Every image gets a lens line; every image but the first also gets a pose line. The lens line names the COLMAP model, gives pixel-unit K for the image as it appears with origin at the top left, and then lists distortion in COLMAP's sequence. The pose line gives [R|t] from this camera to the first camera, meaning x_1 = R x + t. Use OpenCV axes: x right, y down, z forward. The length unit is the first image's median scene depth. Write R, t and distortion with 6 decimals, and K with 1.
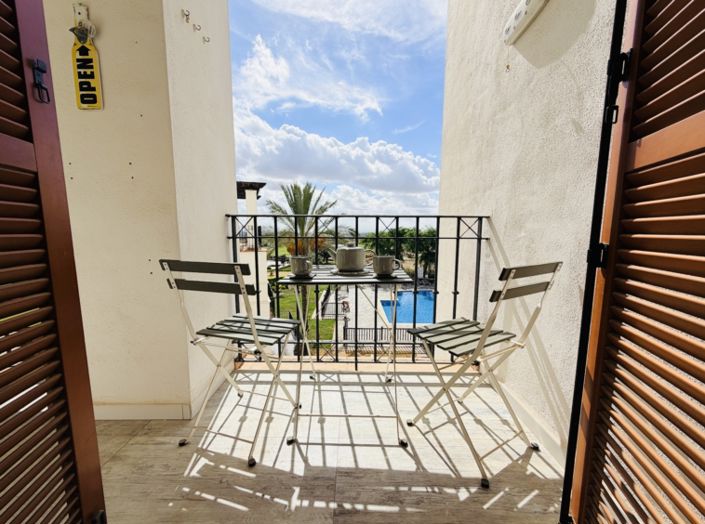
lens RADIAL K [[281.3, 0, 350.0], [0, 281.3, 262.4], [0, 0, 1]] dist [0.001632, -0.000039]
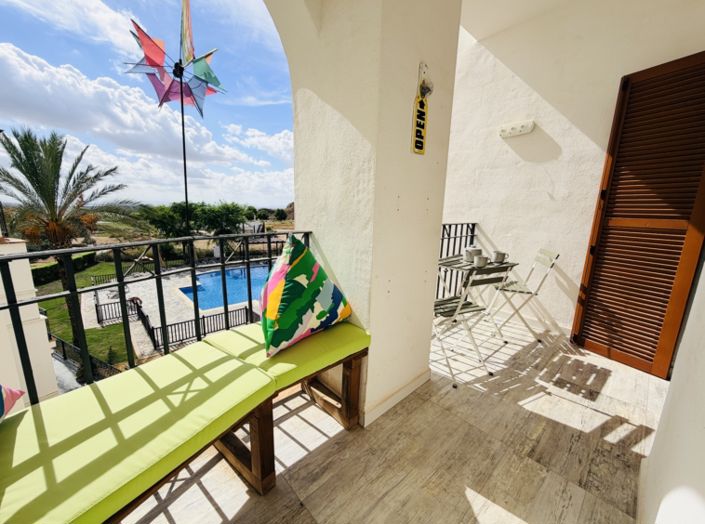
lens RADIAL K [[281.3, 0, 353.7], [0, 281.3, 262.3], [0, 0, 1]] dist [0.001632, -0.000039]
pose [[0.725924, -0.118570, 0.677477, -1.432922], [0.056925, 0.992006, 0.112622, -0.169410], [-0.685415, -0.043189, 0.726870, 0.215915]]
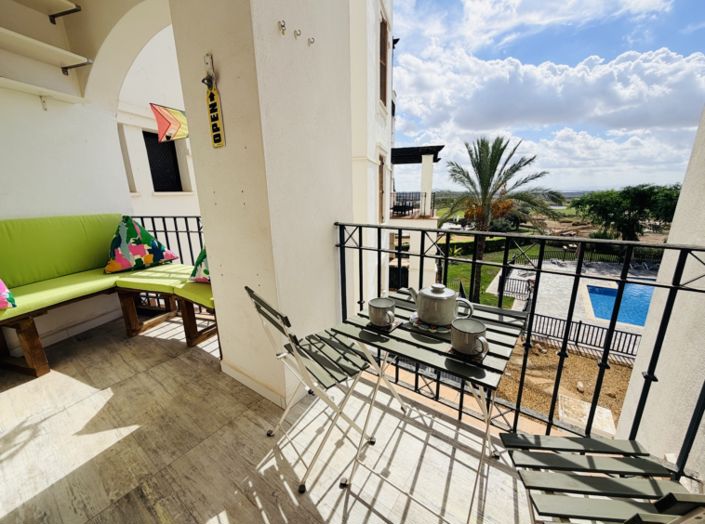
lens RADIAL K [[281.3, 0, 349.9], [0, 281.3, 263.3], [0, 0, 1]] dist [0.001632, -0.000039]
pose [[0.812215, 0.131275, -0.568395, 0.191406], [-0.049355, 0.986321, 0.157271, -0.198318], [0.581266, -0.099685, 0.807585, 0.226785]]
